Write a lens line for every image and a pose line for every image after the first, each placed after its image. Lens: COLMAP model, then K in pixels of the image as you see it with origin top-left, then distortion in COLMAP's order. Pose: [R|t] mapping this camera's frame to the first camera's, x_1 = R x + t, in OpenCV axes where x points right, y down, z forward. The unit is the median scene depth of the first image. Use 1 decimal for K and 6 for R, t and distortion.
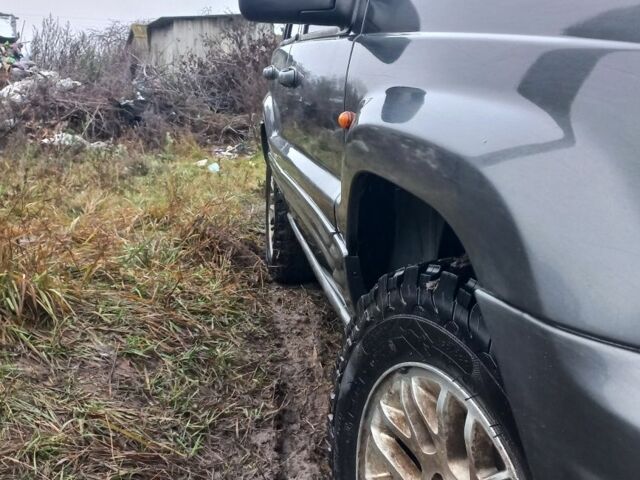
lens RADIAL K [[843.8, 0, 320.9], [0, 843.8, 238.9], [0, 0, 1]] dist [0.051184, 0.000000]
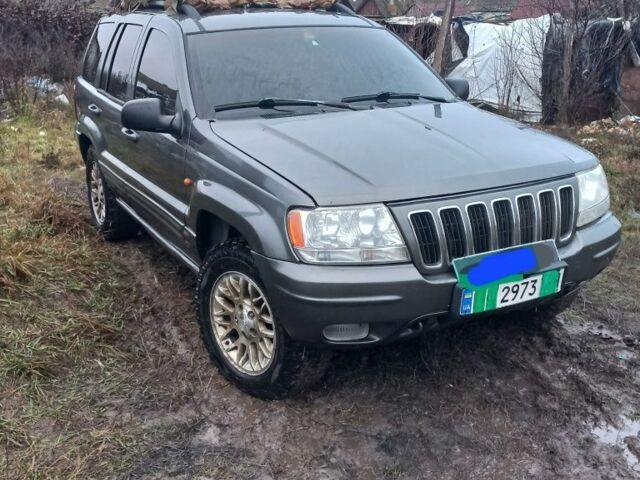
lens RADIAL K [[843.8, 0, 320.5], [0, 843.8, 239.8], [0, 0, 1]] dist [0.051184, 0.000000]
pose [[0.949674, -0.110838, 0.292975, -0.454334], [0.084533, 0.991287, 0.101011, -0.247525], [-0.301618, -0.071162, 0.950769, -1.982576]]
